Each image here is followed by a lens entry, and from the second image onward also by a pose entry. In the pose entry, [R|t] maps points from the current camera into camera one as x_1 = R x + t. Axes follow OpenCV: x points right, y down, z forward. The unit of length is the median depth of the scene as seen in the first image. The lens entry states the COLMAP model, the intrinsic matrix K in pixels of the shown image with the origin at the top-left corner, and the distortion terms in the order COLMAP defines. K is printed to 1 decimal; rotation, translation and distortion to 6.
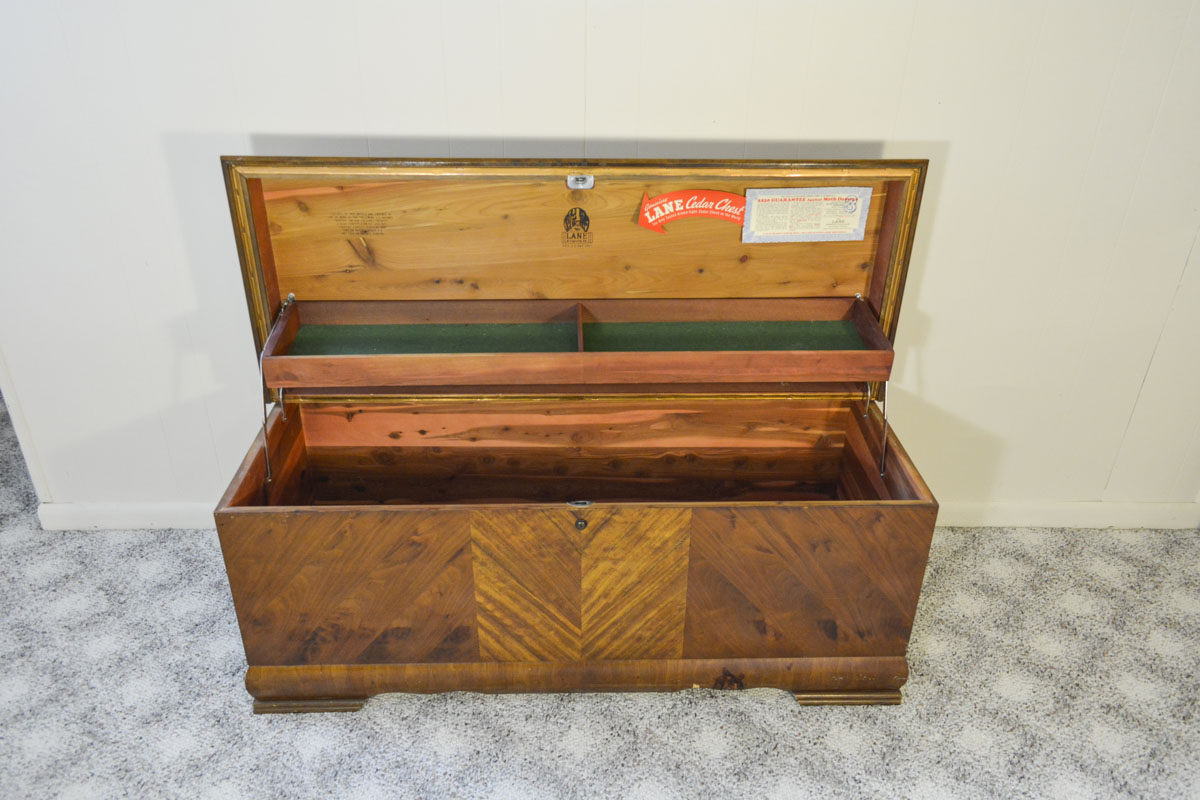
lens RADIAL K [[921.7, 0, 600.0], [0, 921.7, 400.0], [0, 0, 1]] dist [0.013489, 0.011294]
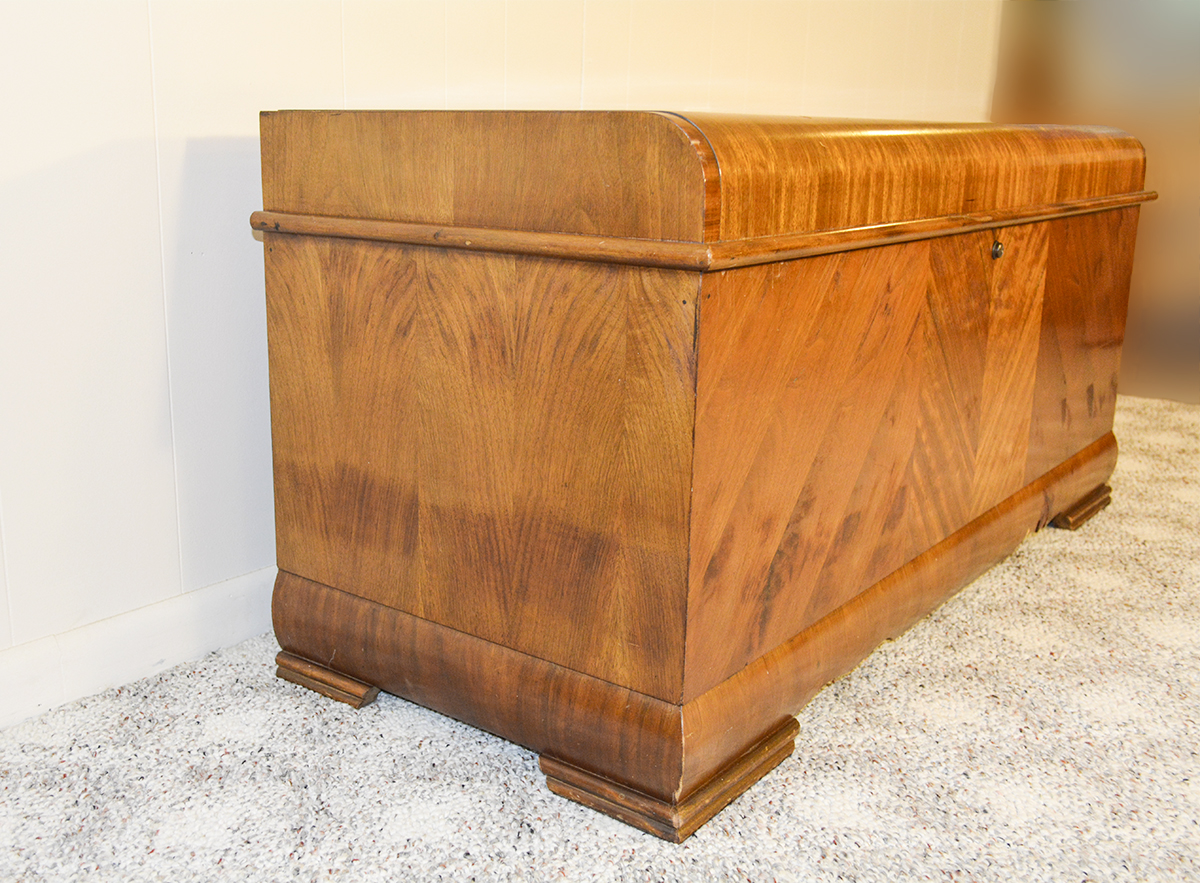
lens RADIAL K [[1235.4, 0, 546.2], [0, 1235.4, 442.7], [0, 0, 1]] dist [0.004932, 0.009939]
pose [[0.644754, -0.188623, 0.740752, -0.827789], [0.359146, 0.930203, -0.075738, 0.198588], [-0.674763, 0.314871, 0.667496, 0.636272]]
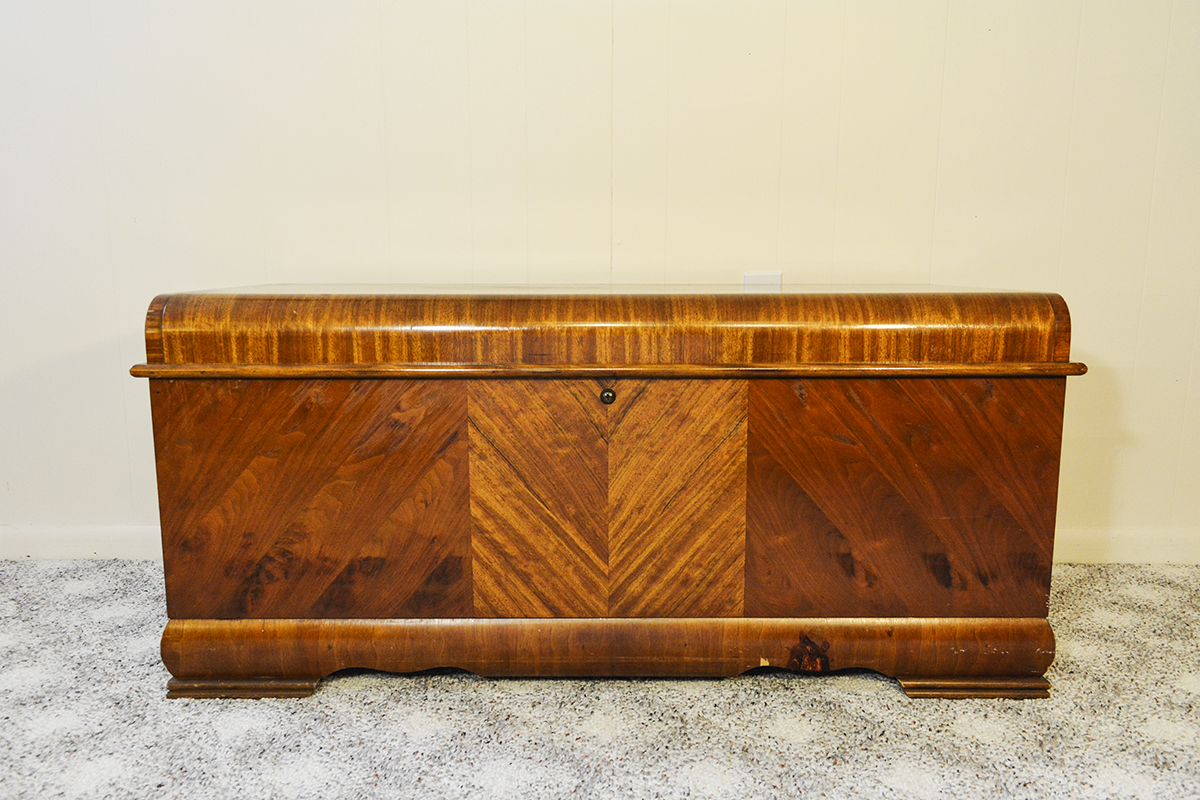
lens RADIAL K [[921.7, 0, 600.0], [0, 921.7, 400.0], [0, 0, 1]] dist [0.013489, 0.011294]
pose [[0.999467, -0.006790, -0.031933, -0.002051], [-0.004157, 0.943705, -0.330761, 0.372951], [0.032381, 0.330718, 0.943174, 0.242208]]
